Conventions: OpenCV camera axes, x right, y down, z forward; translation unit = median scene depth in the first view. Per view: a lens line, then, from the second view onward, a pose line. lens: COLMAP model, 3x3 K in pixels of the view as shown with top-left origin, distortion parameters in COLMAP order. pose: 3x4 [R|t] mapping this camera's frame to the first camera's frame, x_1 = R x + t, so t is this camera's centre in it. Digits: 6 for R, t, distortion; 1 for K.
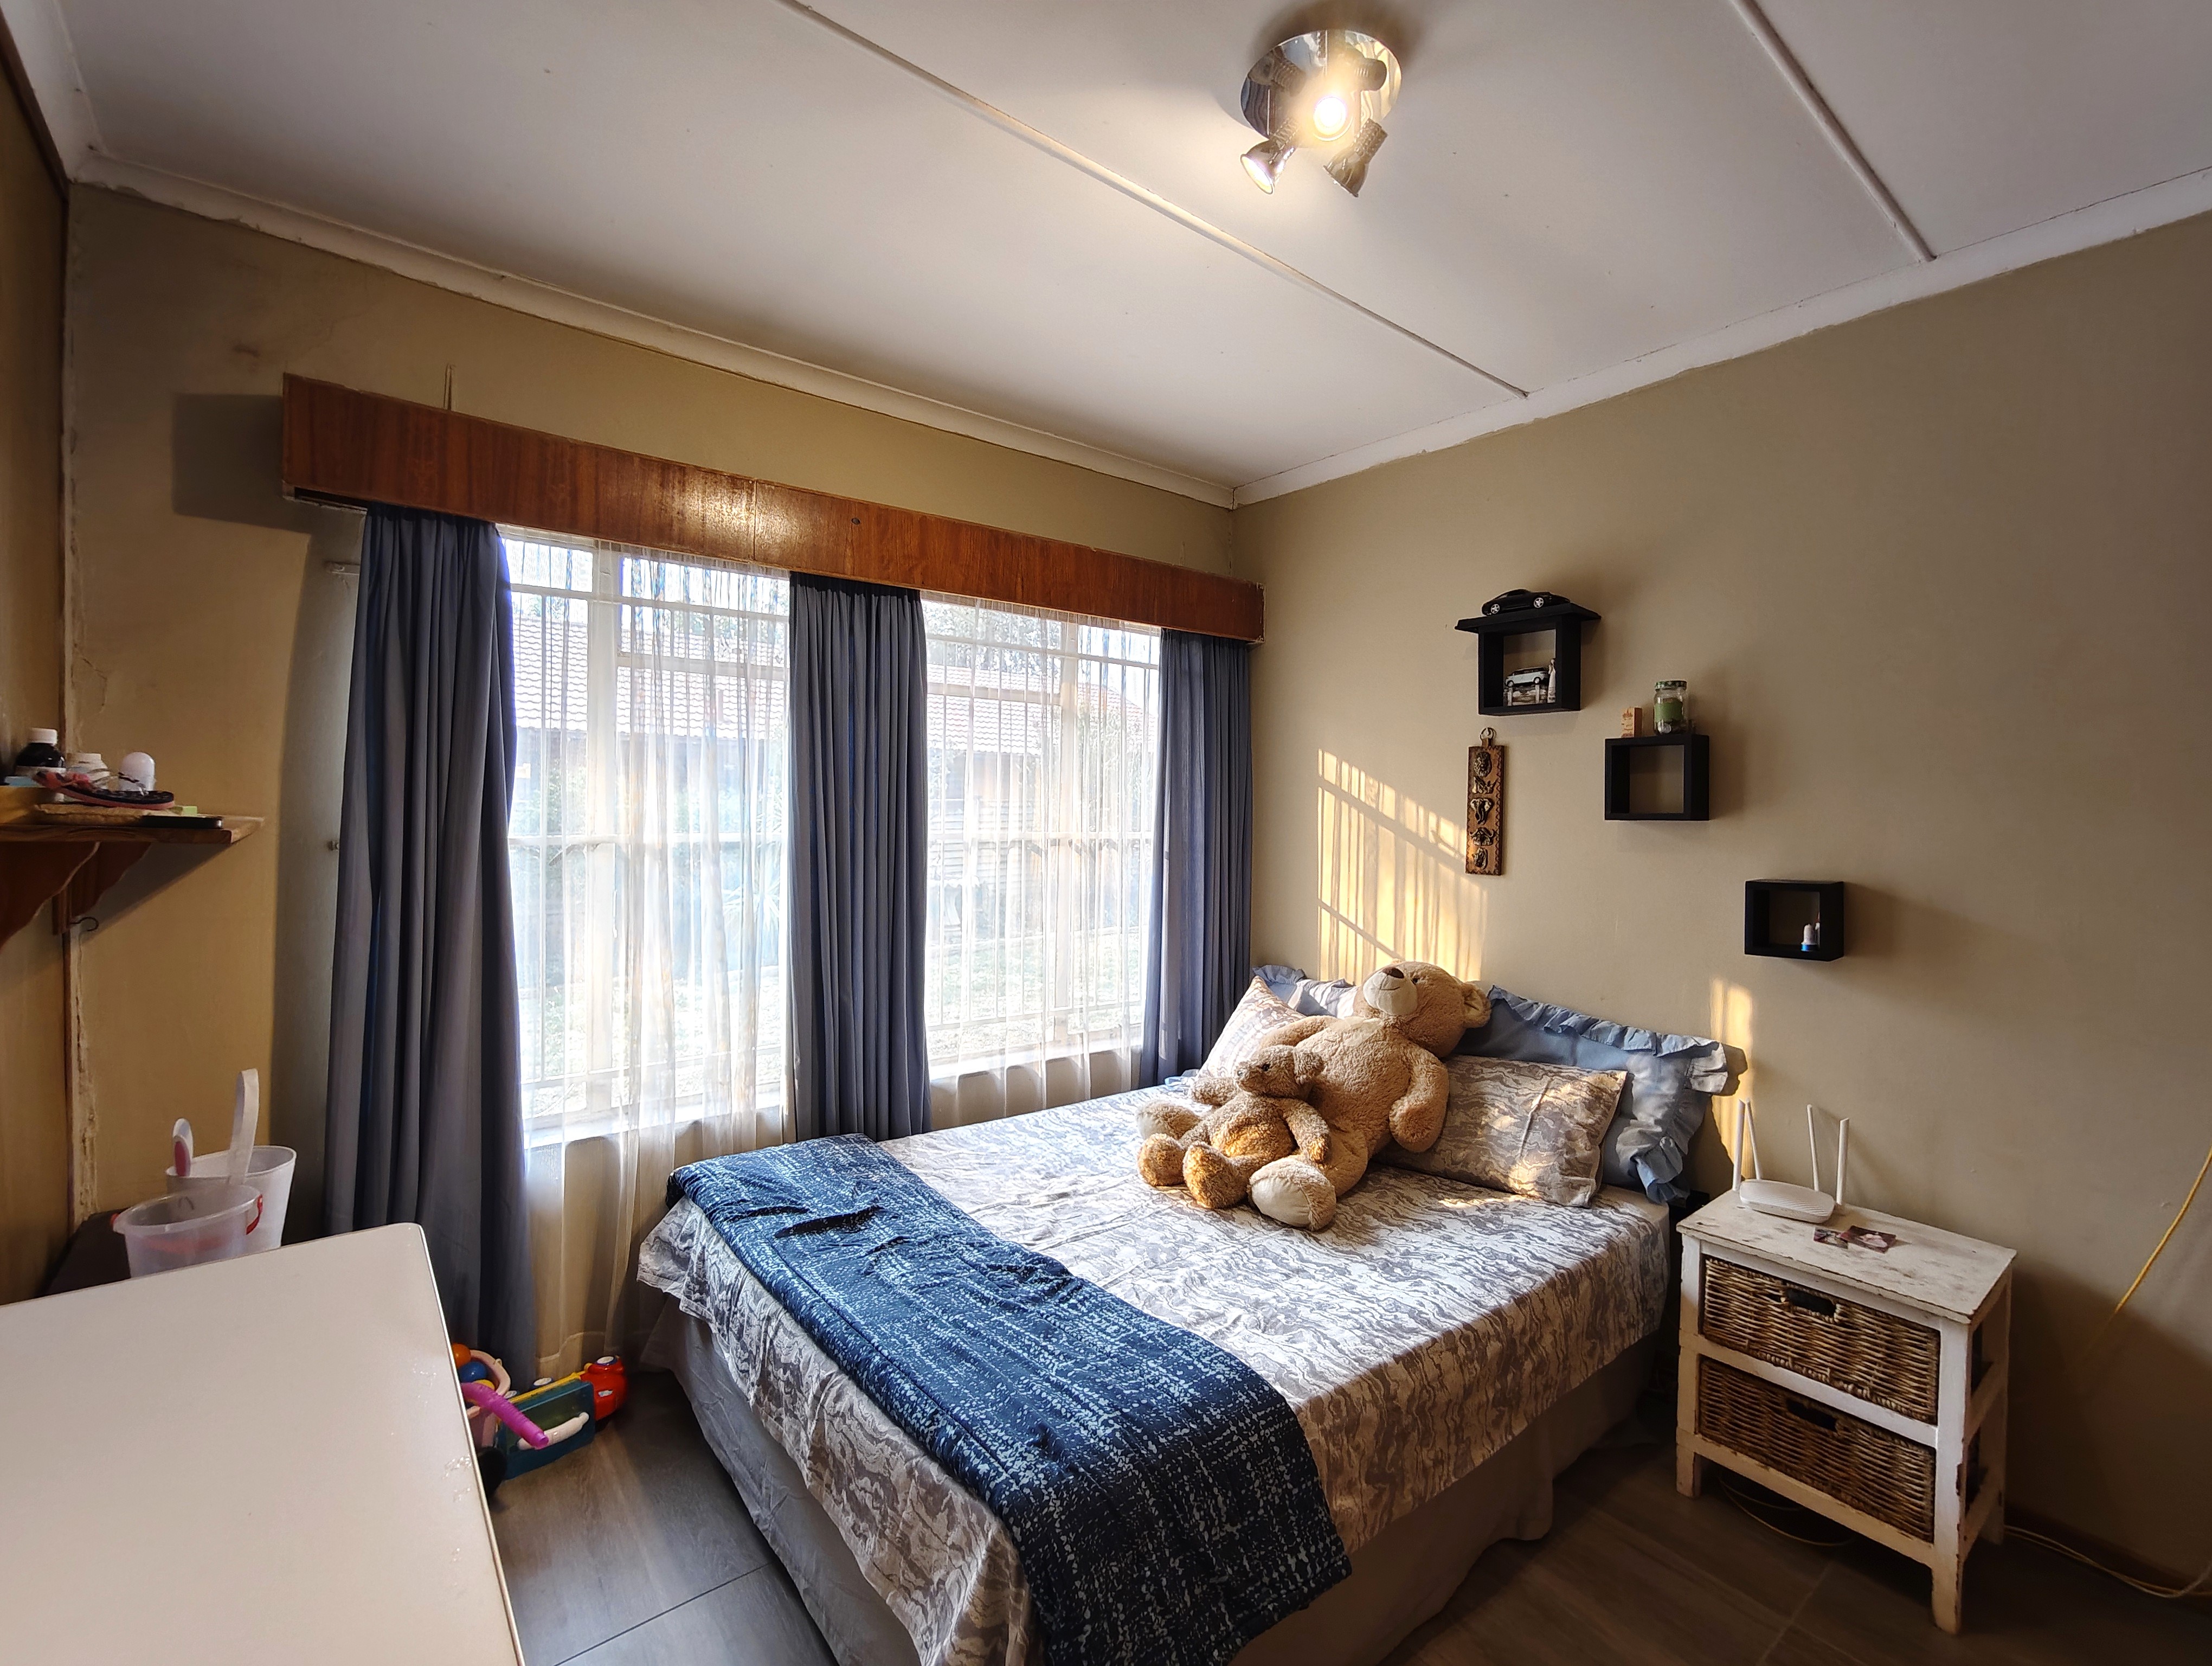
lens RADIAL K [[997.9, 0, 1104.0], [0, 997.9, 831.8], [0, 0, 1]] dist [-0.064742, 0.039725]
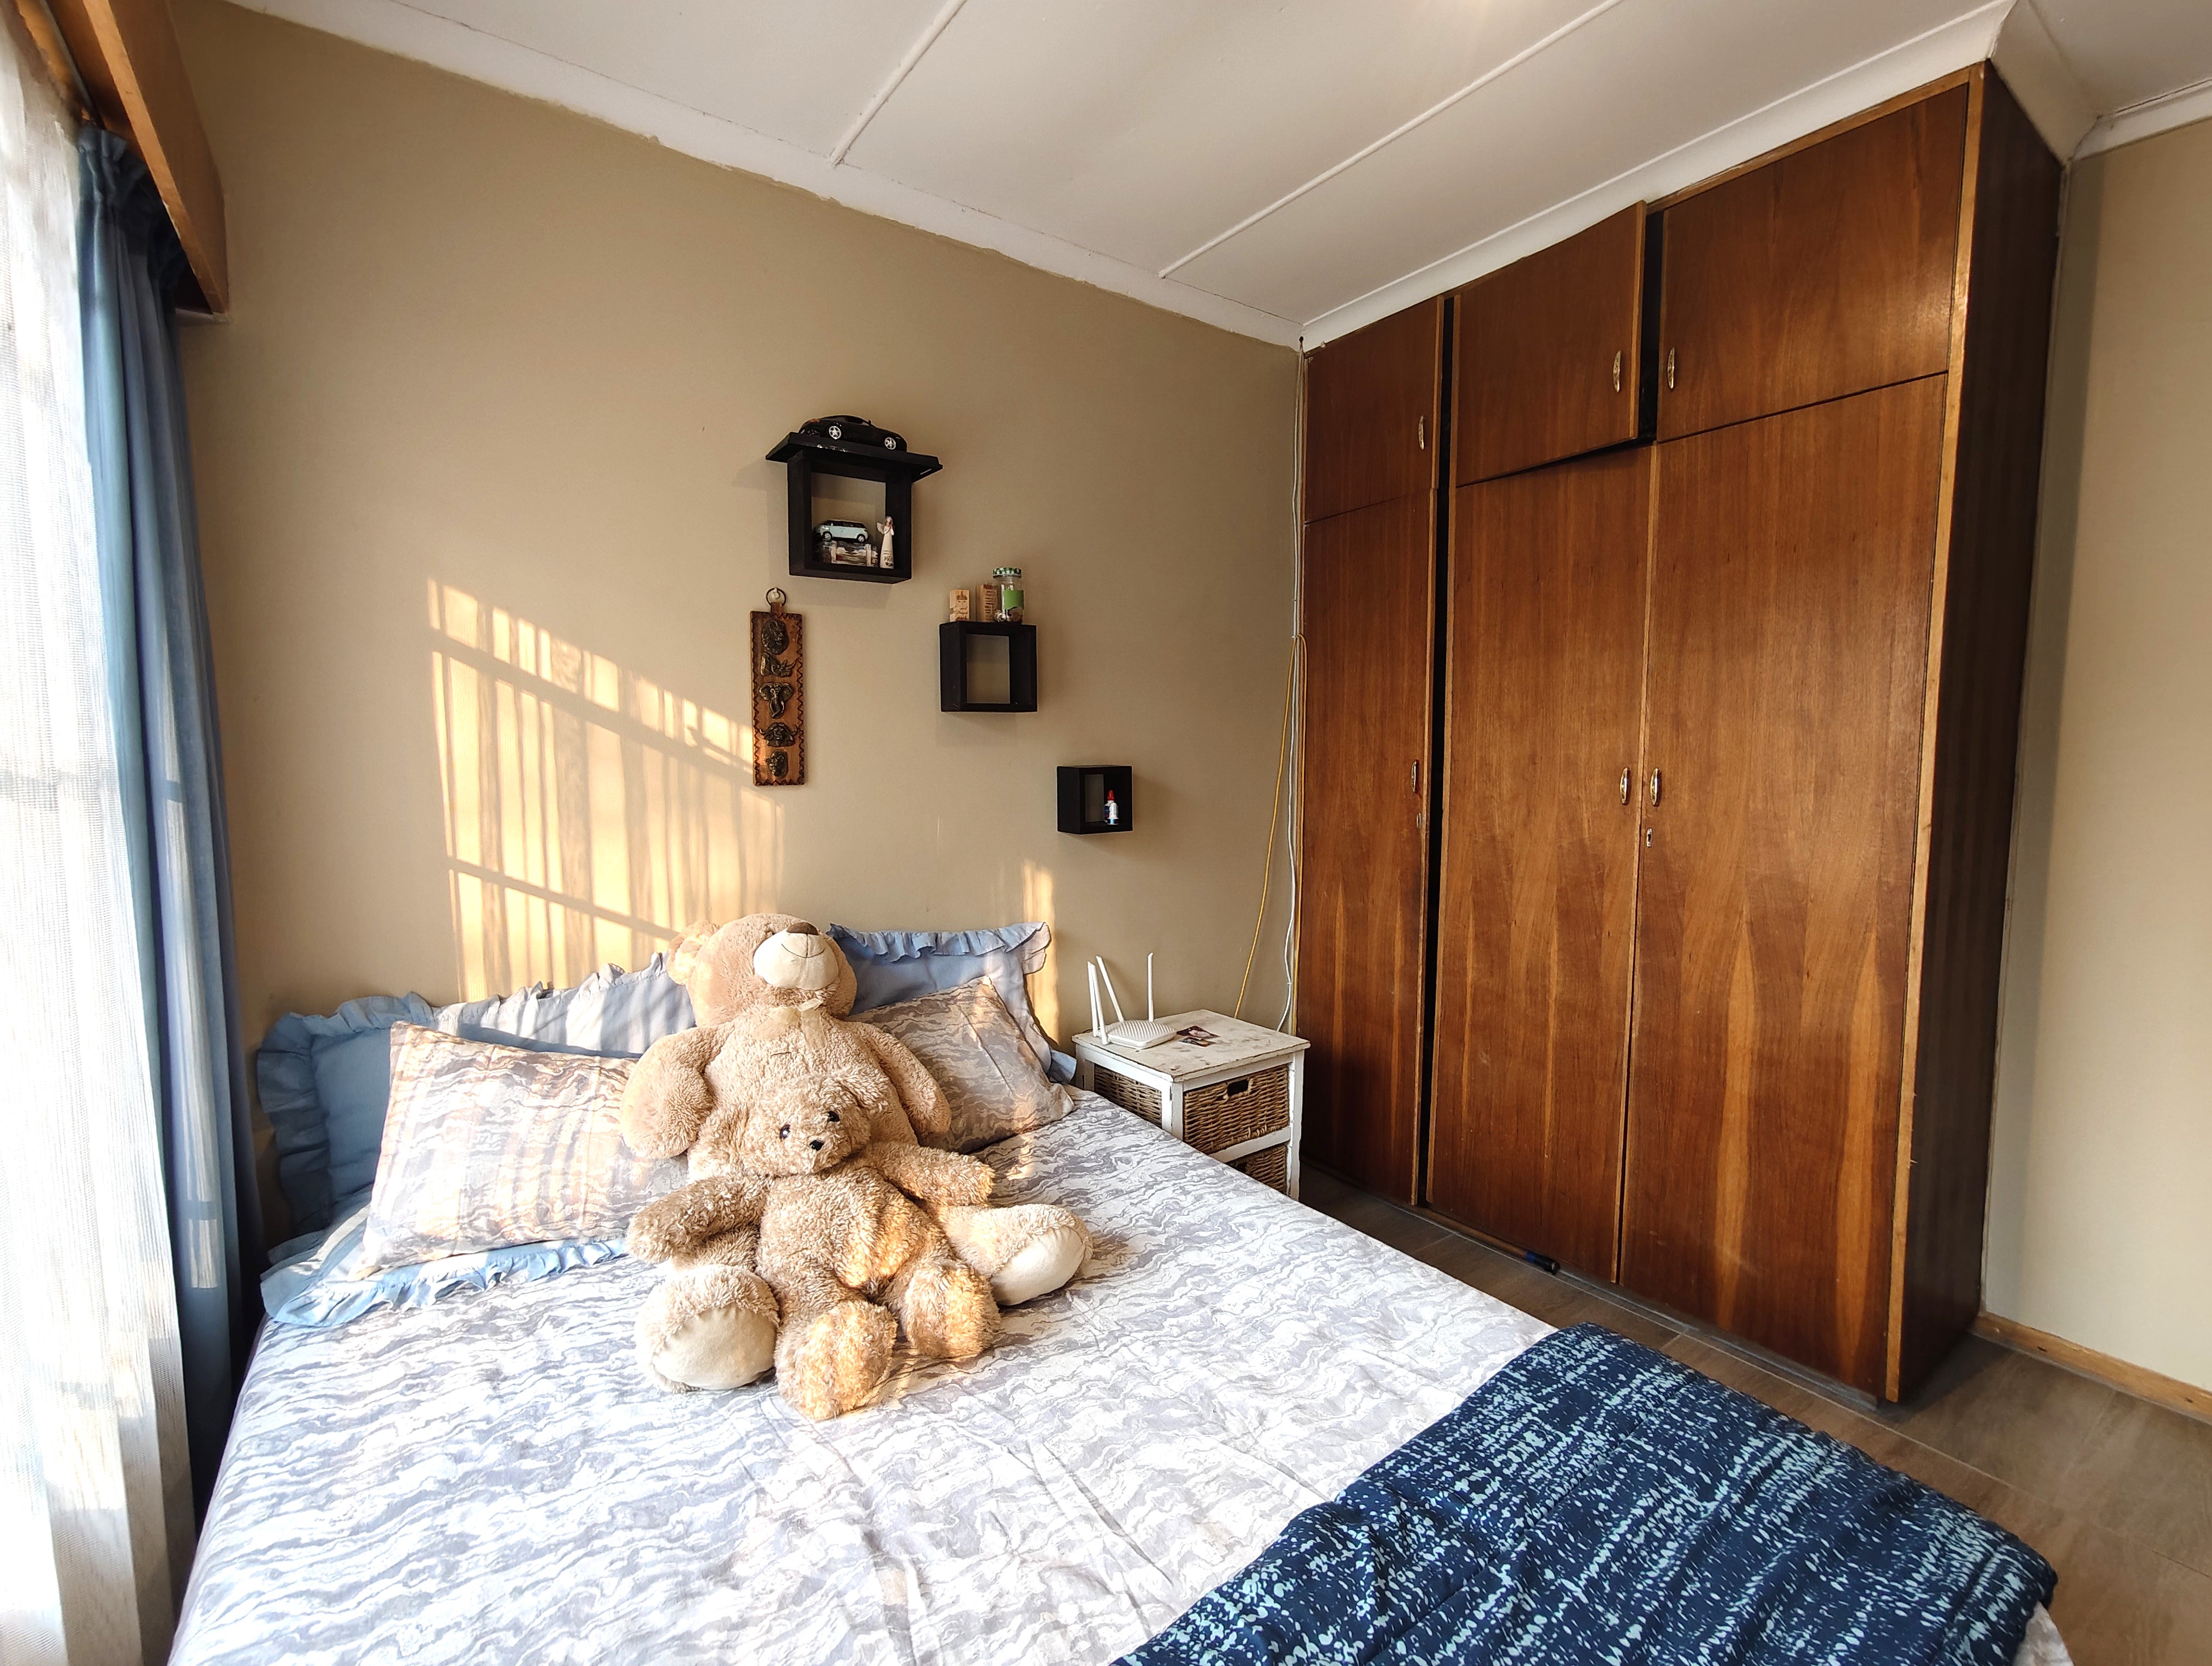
lens RADIAL K [[997.9, 0, 1104.0], [0, 997.9, 831.8], [0, 0, 1]] dist [-0.064742, 0.039725]
pose [[0.047258, -0.093077, 0.994537, -0.382812], [0.025240, 0.995443, 0.091962, 0.016572], [-0.998564, 0.020756, 0.049392, 0.767244]]
